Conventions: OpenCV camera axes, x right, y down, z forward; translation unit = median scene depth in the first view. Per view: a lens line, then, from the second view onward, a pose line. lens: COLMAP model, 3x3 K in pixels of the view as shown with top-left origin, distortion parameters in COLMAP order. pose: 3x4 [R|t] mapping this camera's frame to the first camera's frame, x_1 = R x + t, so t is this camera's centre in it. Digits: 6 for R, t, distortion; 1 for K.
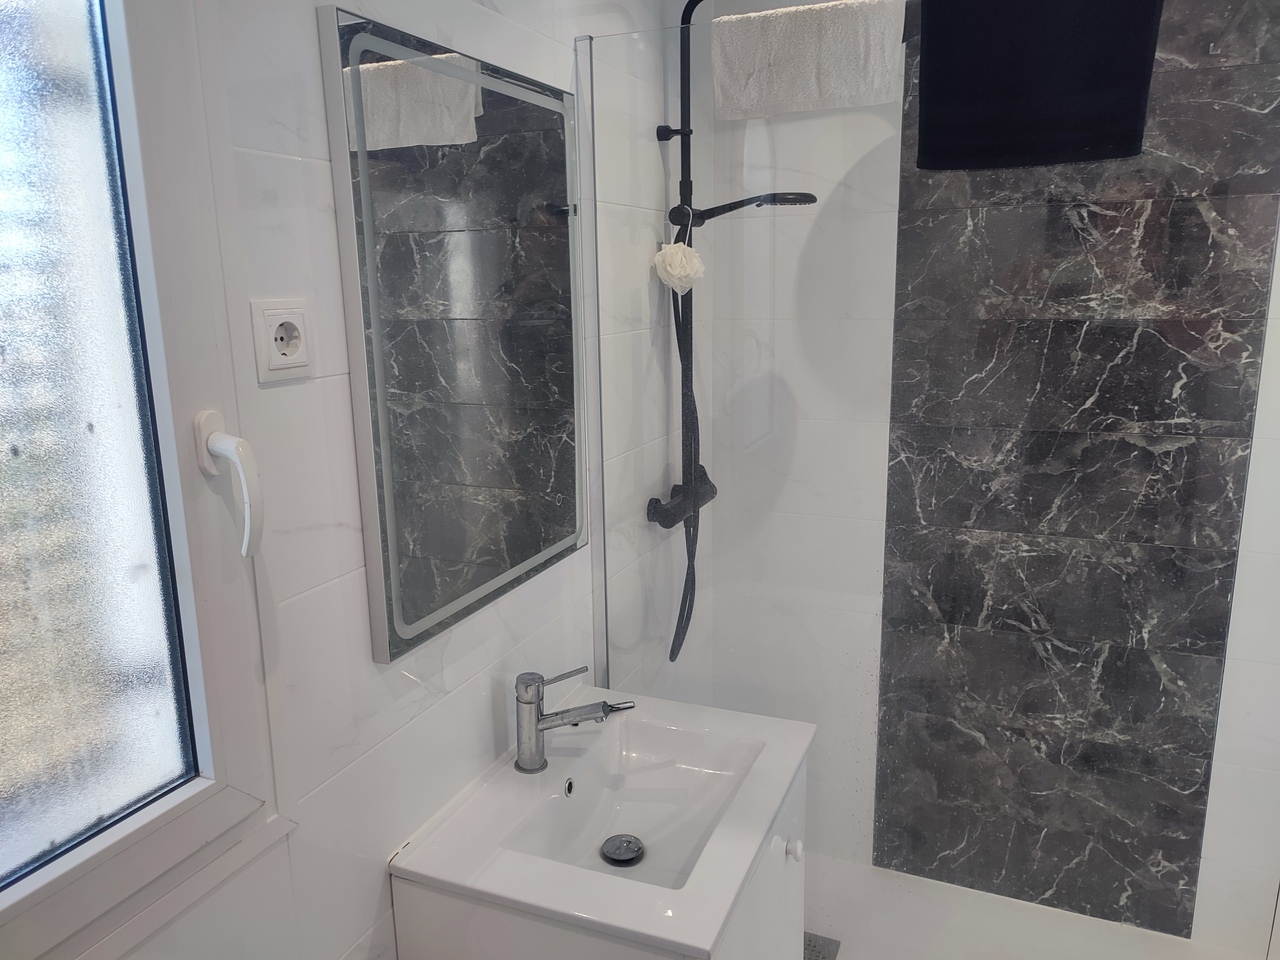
lens RADIAL K [[919.8, 0, 636.9], [0, 919.8, 486.8], [0, 0, 1]] dist [0.027797, -0.029798]
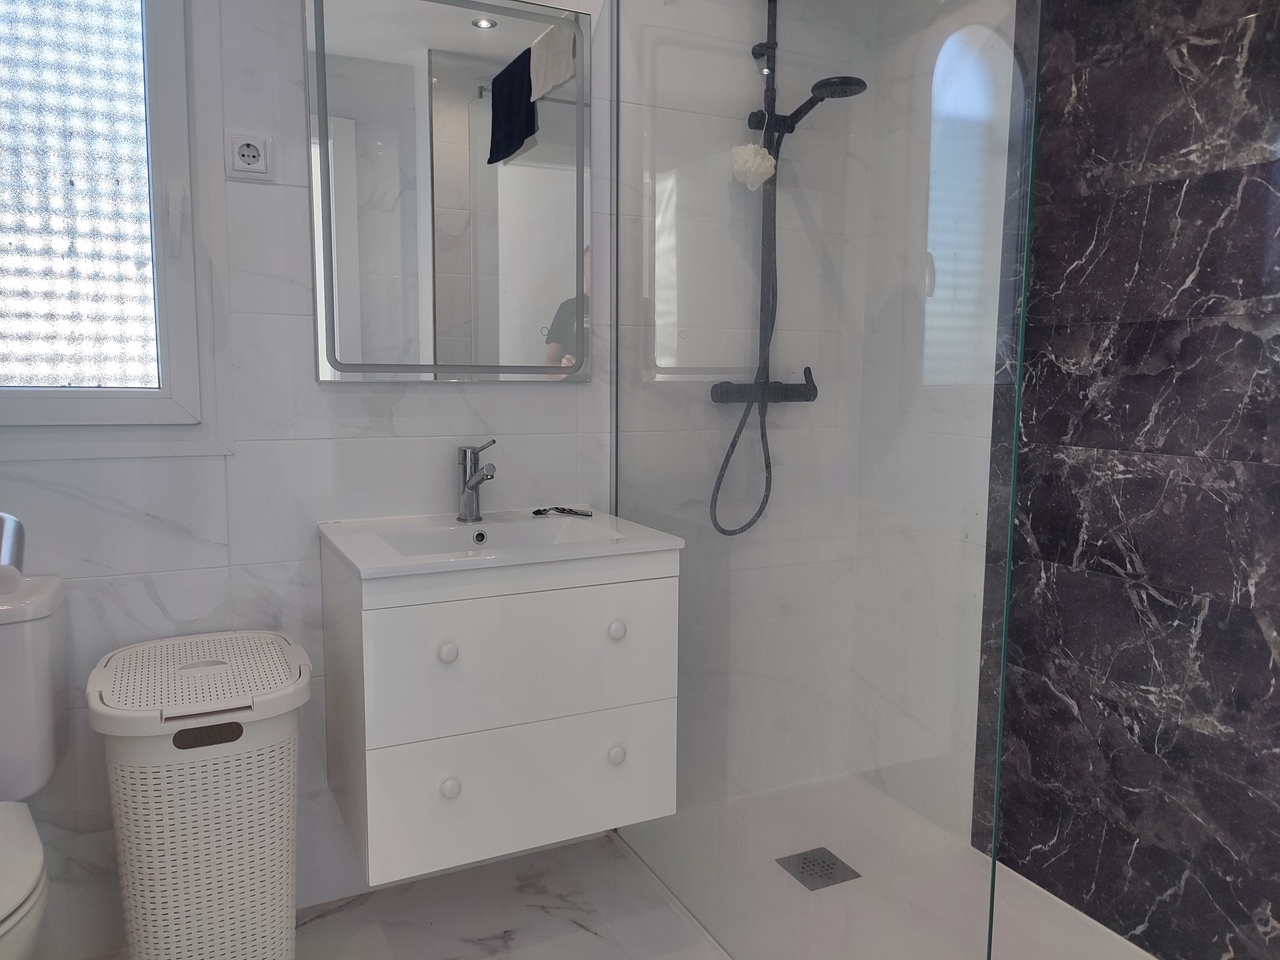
lens RADIAL K [[919.8, 0, 628.1], [0, 919.8, 481.7], [0, 0, 1]] dist [0.027797, -0.029798]
pose [[0.762153, 0.107008, -0.638493, 0.623831], [-0.164311, 0.985925, -0.030897, 0.178368], [0.626199, 0.128460, 0.769008, 0.094454]]
